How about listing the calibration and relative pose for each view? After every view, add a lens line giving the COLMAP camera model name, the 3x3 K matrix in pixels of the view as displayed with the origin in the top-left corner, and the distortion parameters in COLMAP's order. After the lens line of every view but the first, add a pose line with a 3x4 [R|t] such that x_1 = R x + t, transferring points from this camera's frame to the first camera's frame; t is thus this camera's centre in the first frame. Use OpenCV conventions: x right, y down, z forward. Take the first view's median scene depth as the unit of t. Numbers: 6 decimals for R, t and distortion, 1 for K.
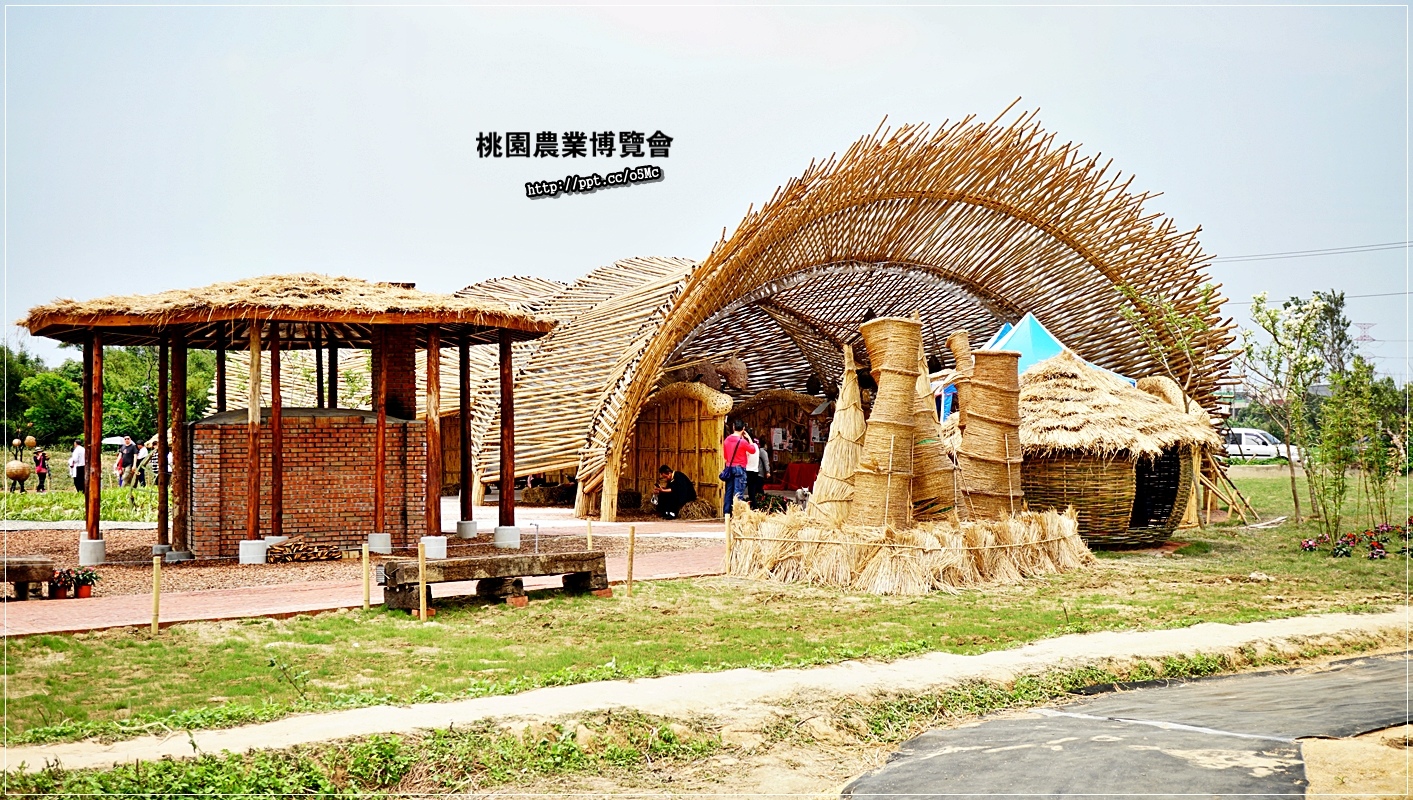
lens RADIAL K [[1812.4, 0, 706.5], [0, 1812.4, 400.0], [0, 0, 1]] dist [-0.004704, -0.011214]
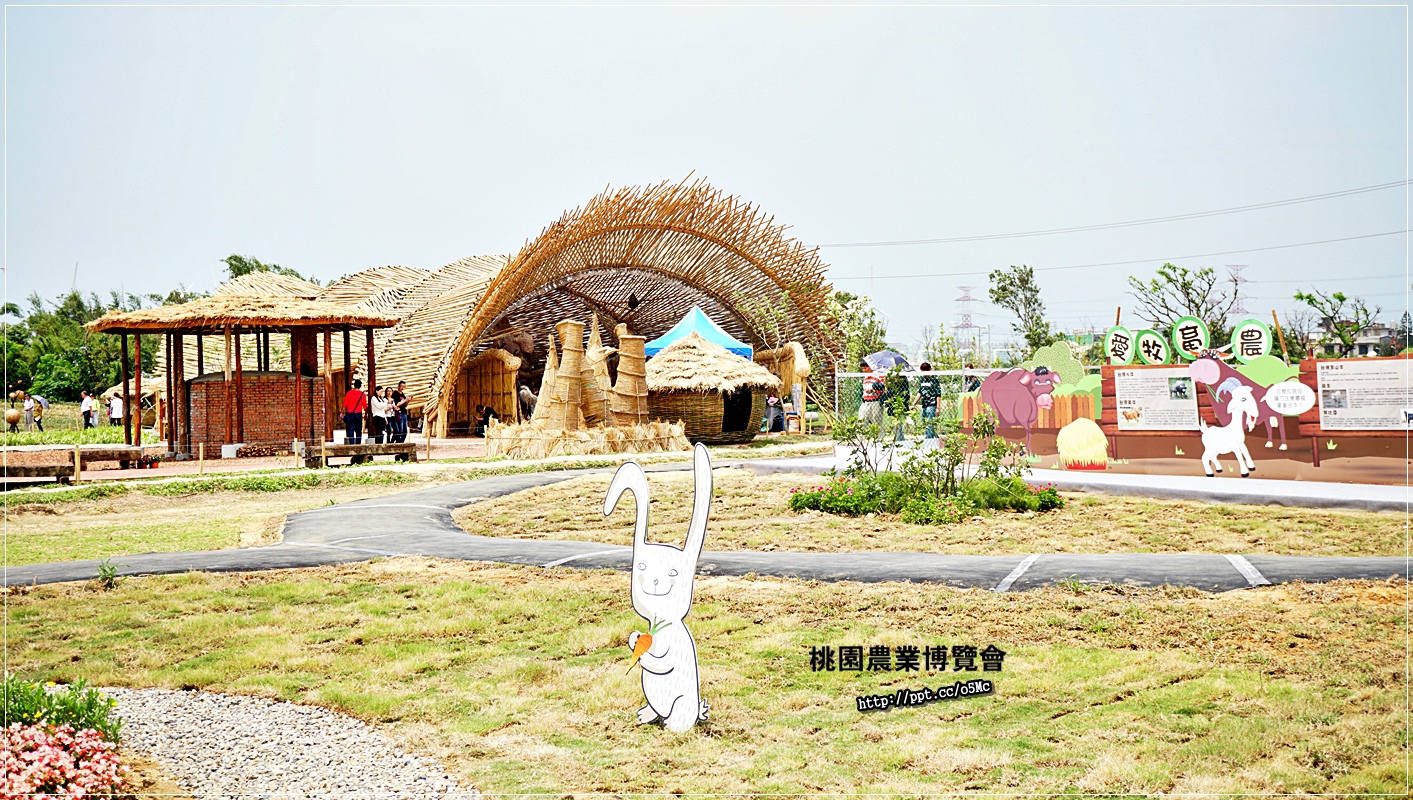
lens RADIAL K [[1812.4, 0, 706.5], [0, 1812.4, 400.0], [0, 0, 1]] dist [-0.004704, -0.011214]
pose [[0.998431, -0.014017, 0.054216, 0.118042], [0.012383, 0.999462, 0.030362, -0.015347], [-0.054613, -0.029643, 0.998067, -0.761539]]
